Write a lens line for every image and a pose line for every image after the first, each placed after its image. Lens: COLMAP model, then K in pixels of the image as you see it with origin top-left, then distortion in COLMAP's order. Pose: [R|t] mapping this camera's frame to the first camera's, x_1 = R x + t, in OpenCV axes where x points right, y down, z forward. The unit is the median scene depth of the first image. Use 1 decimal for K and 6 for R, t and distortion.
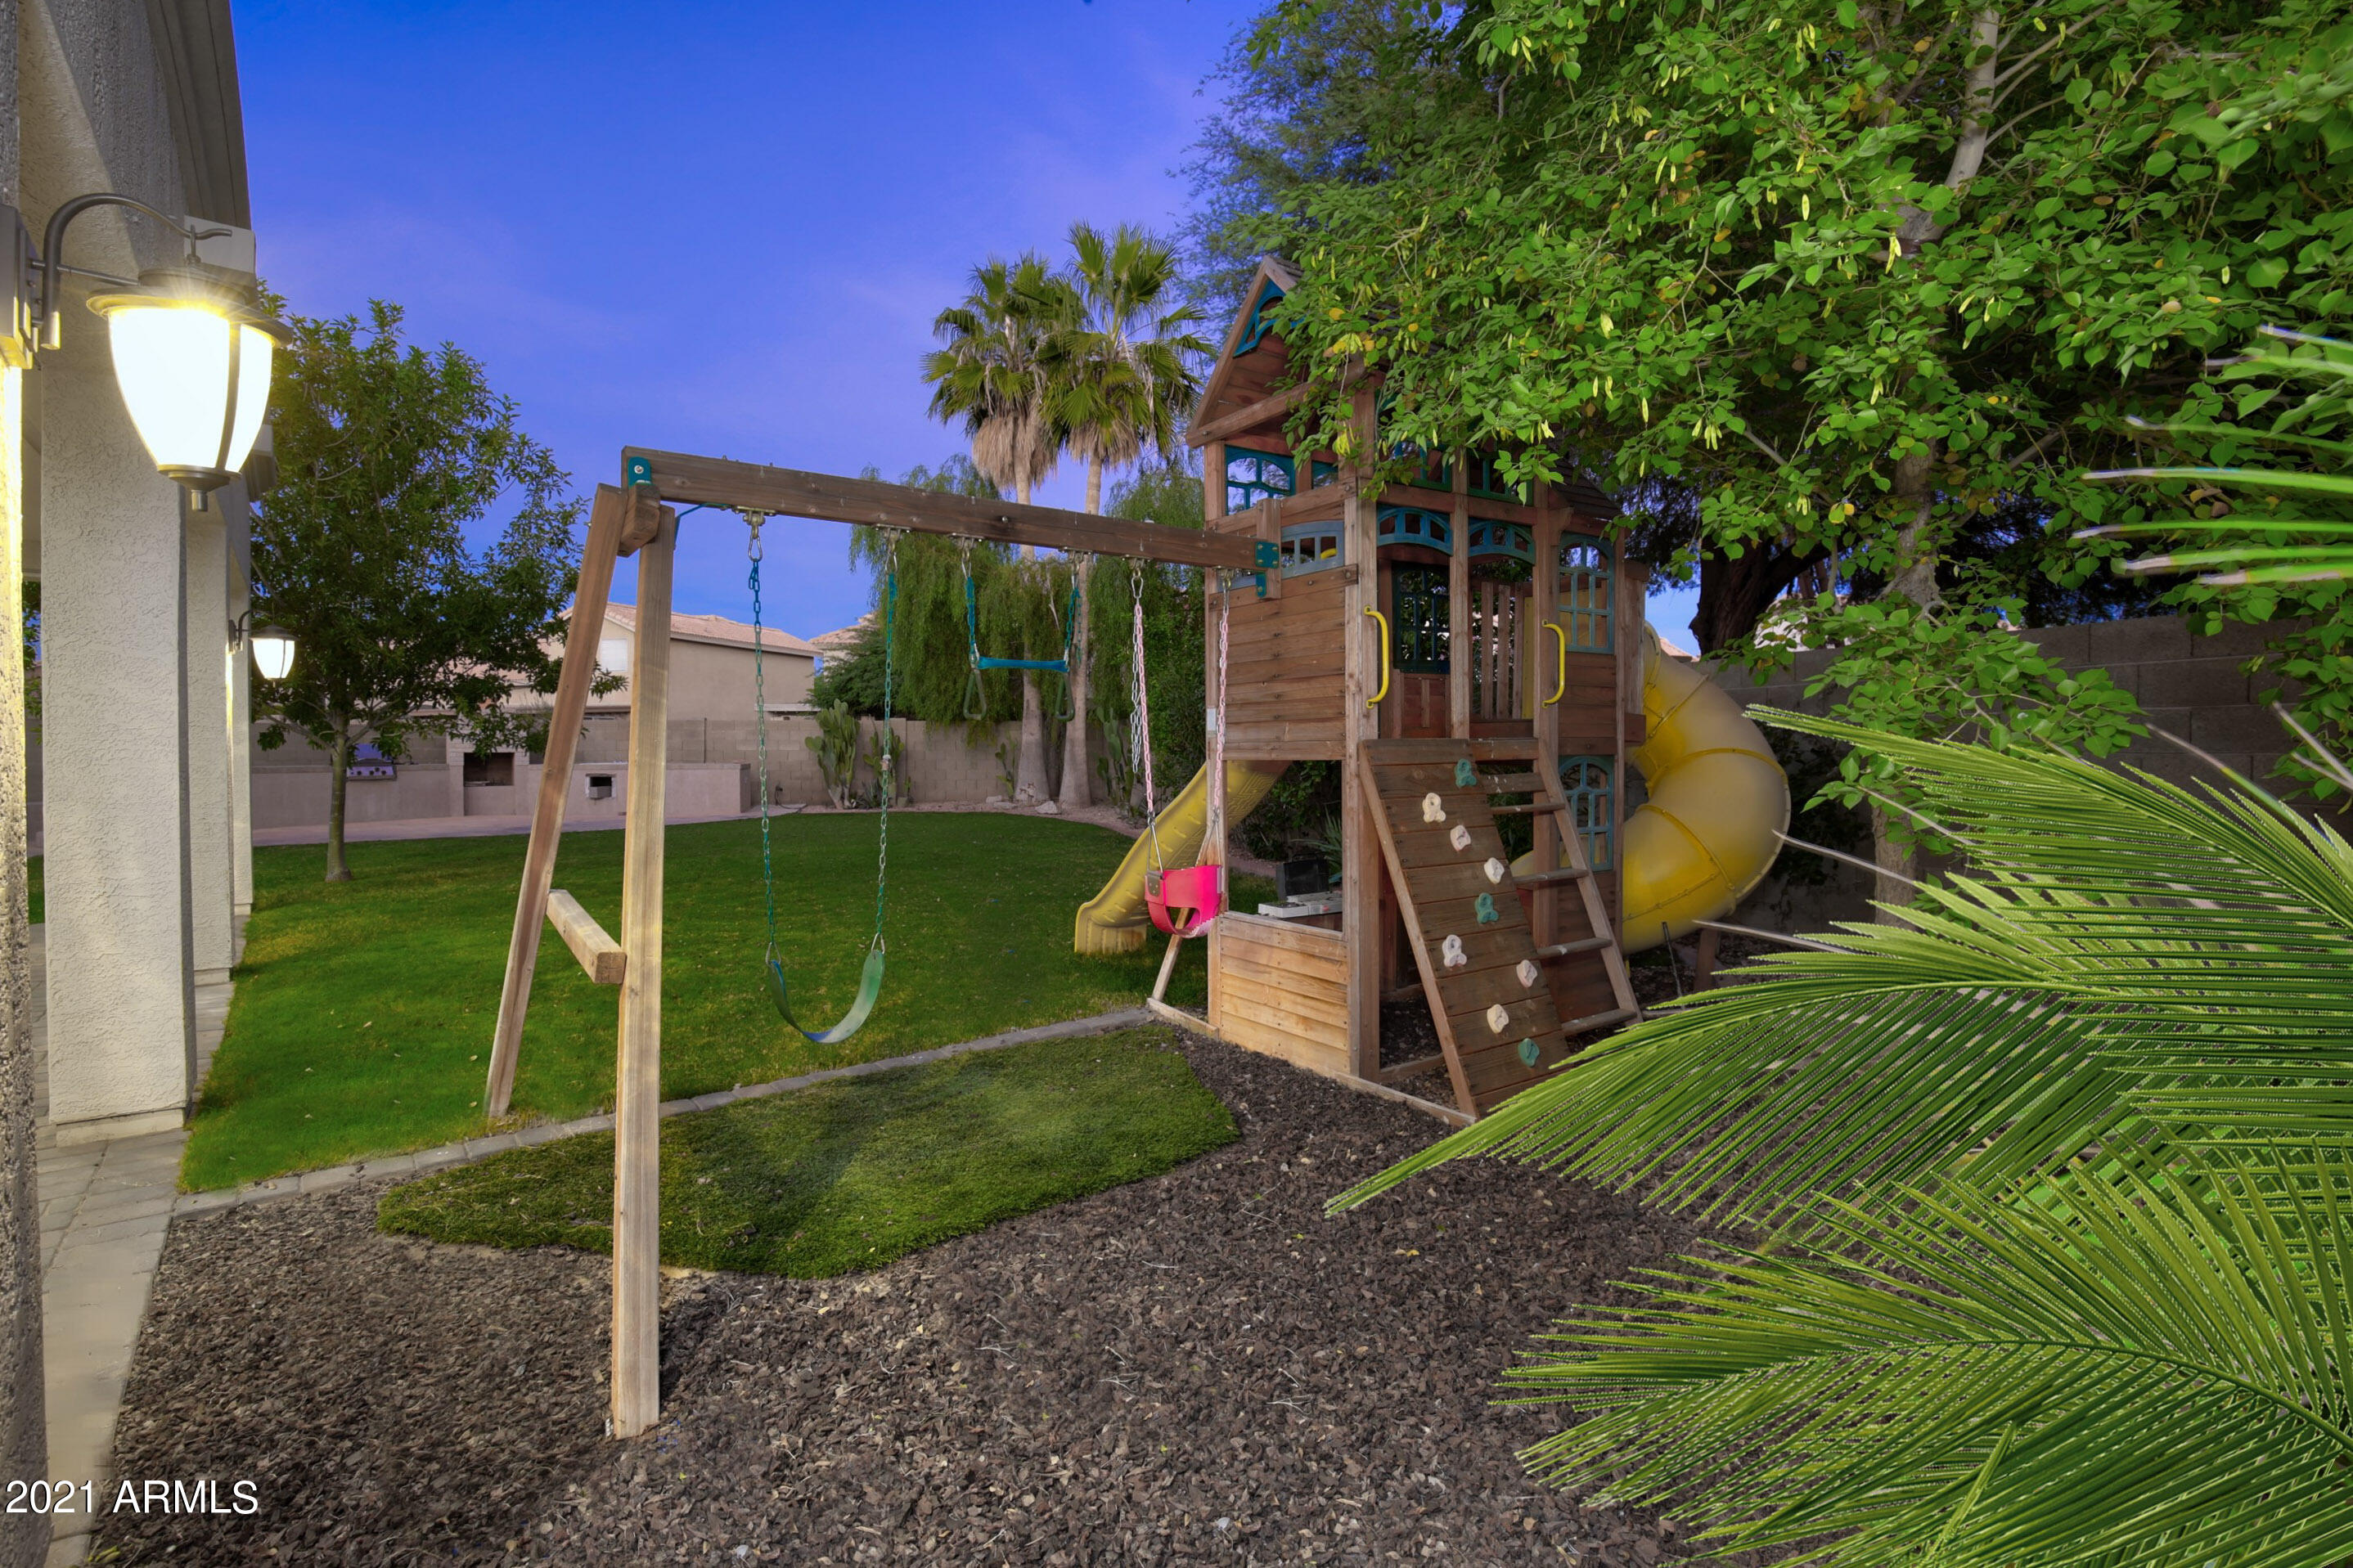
lens RADIAL K [[1098.4, 0, 1176.5], [0, 1098.4, 784.0], [0, 0, 1]] dist [-0.039551, 0.000121]
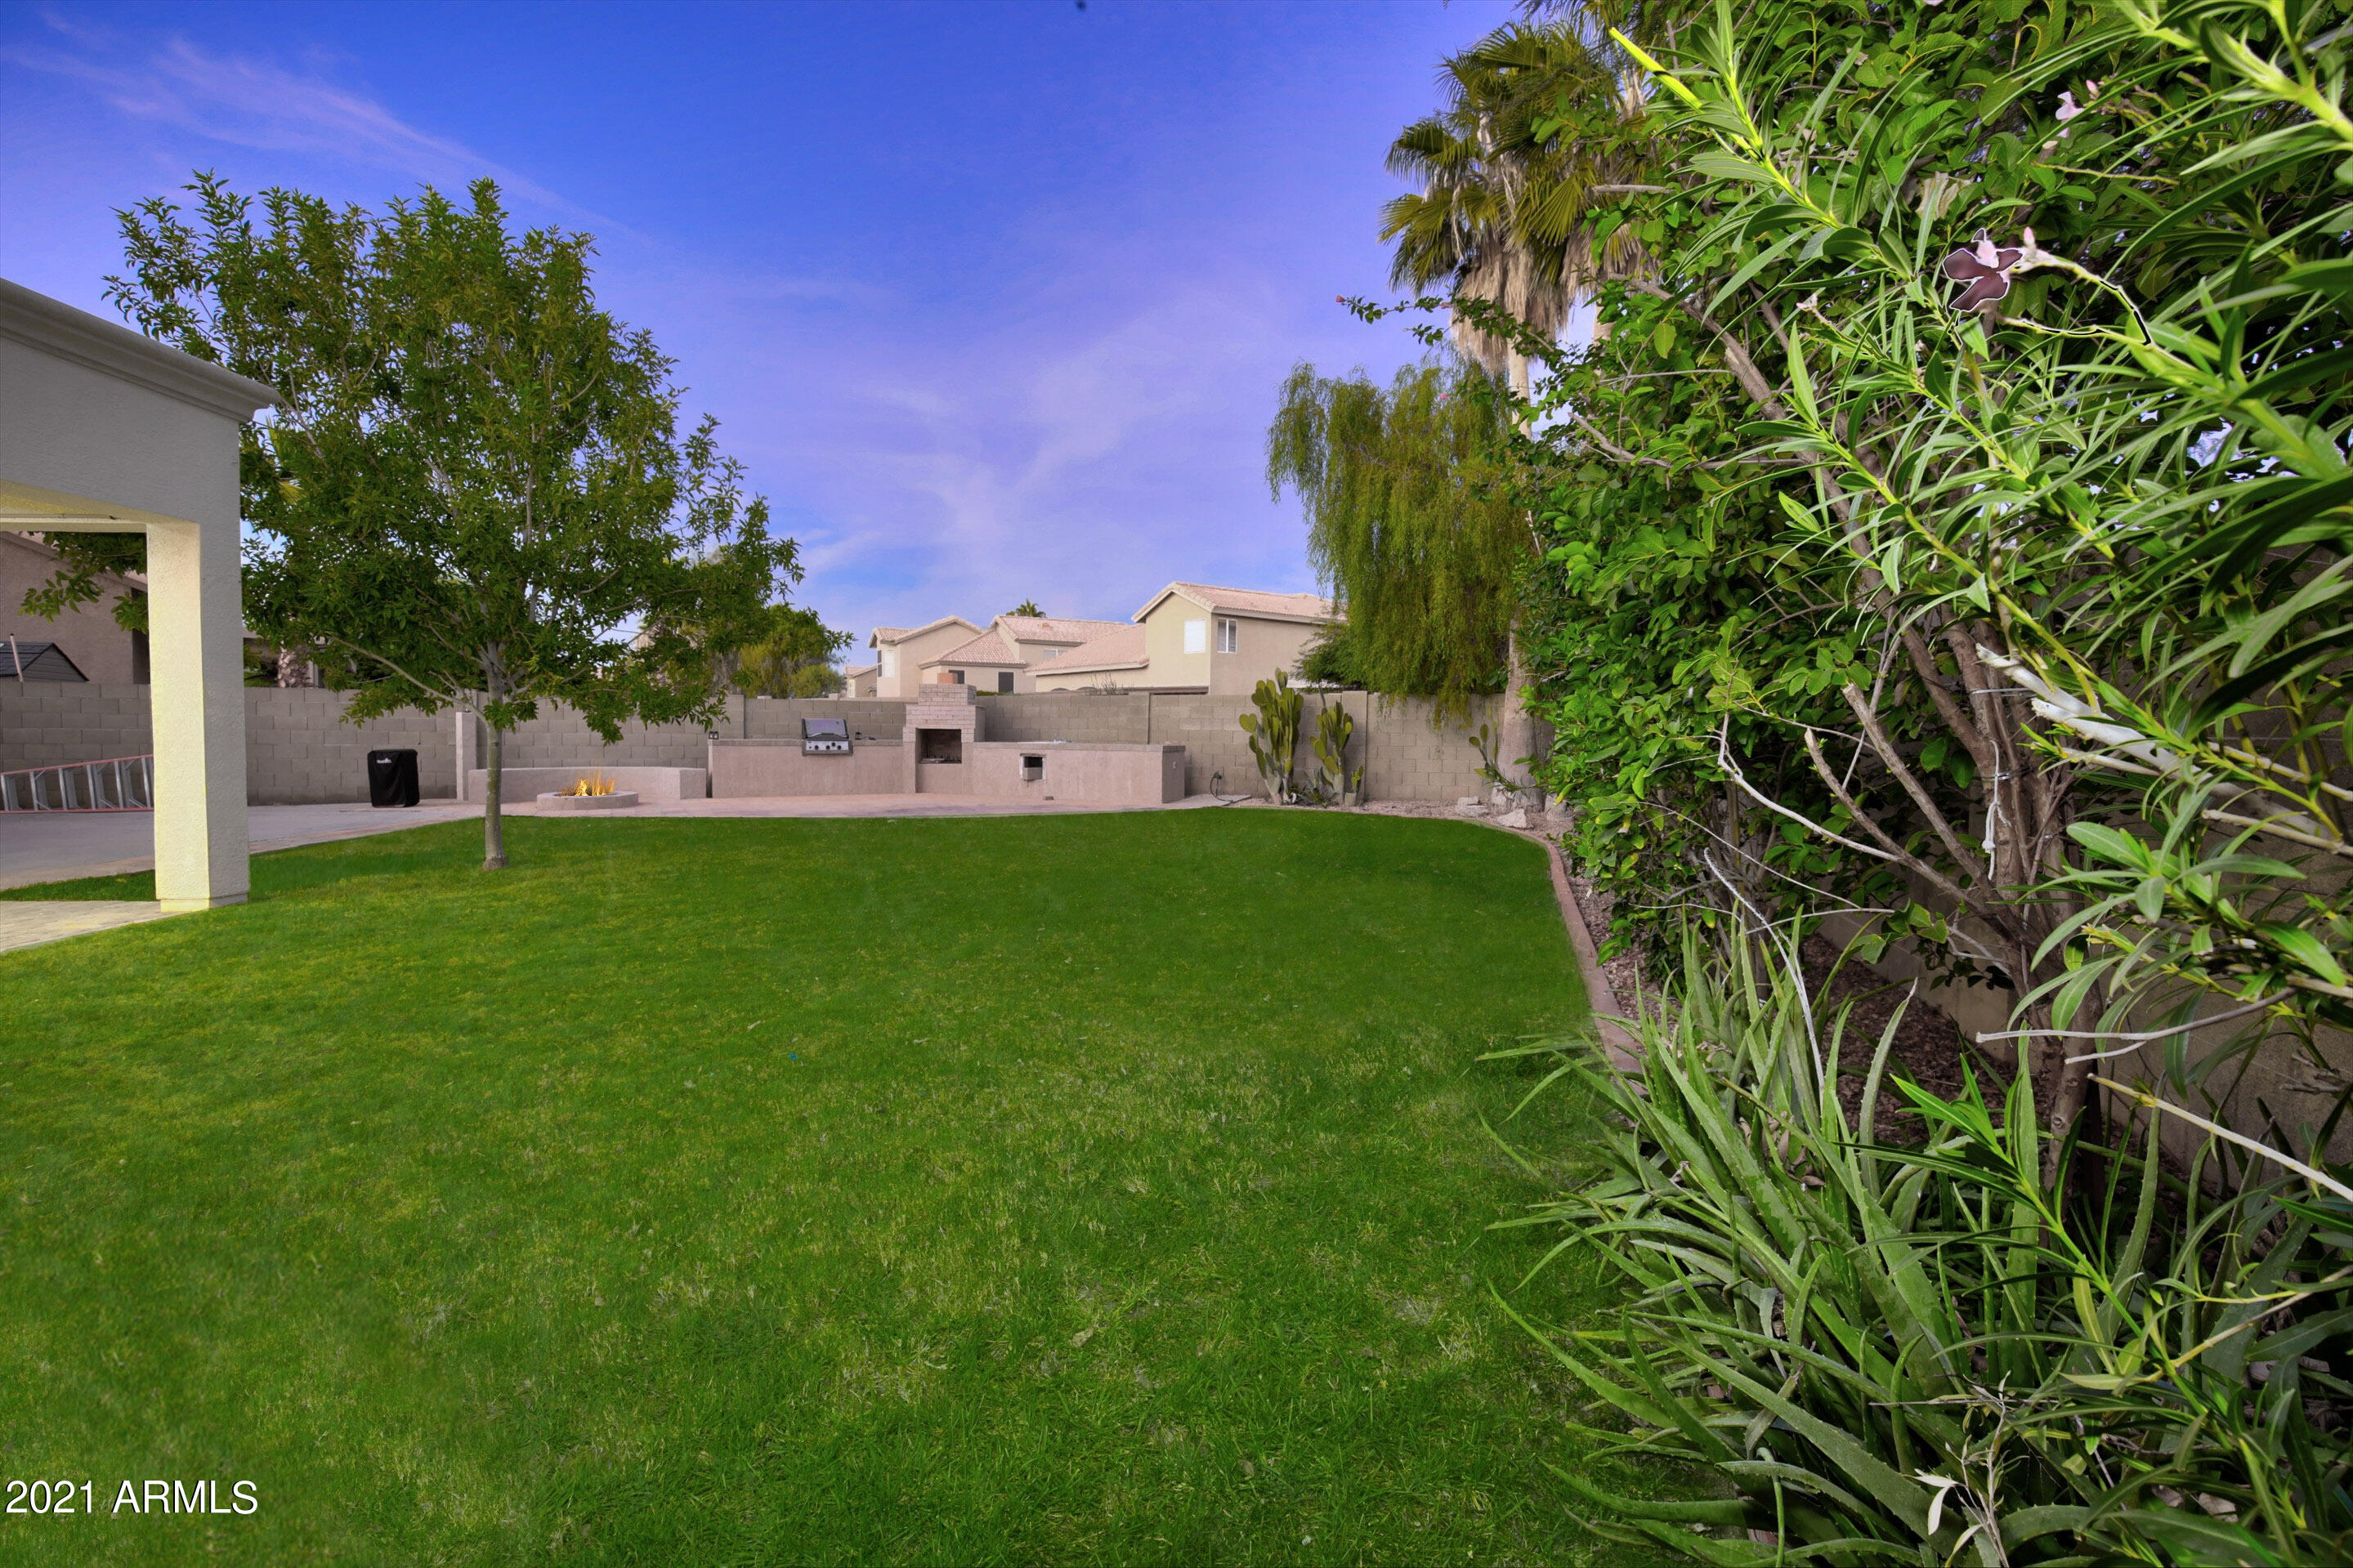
lens RADIAL K [[1071.6, 0, 1171.1], [0, 1071.6, 815.7], [0, 0, 1]] dist [-0.036422, 0.000496]
pose [[0.813188, 0.058334, -0.579070, 0.094081], [-0.033497, 0.998006, 0.053497, -0.009014], [0.581036, -0.024106, 0.813521, 0.314057]]
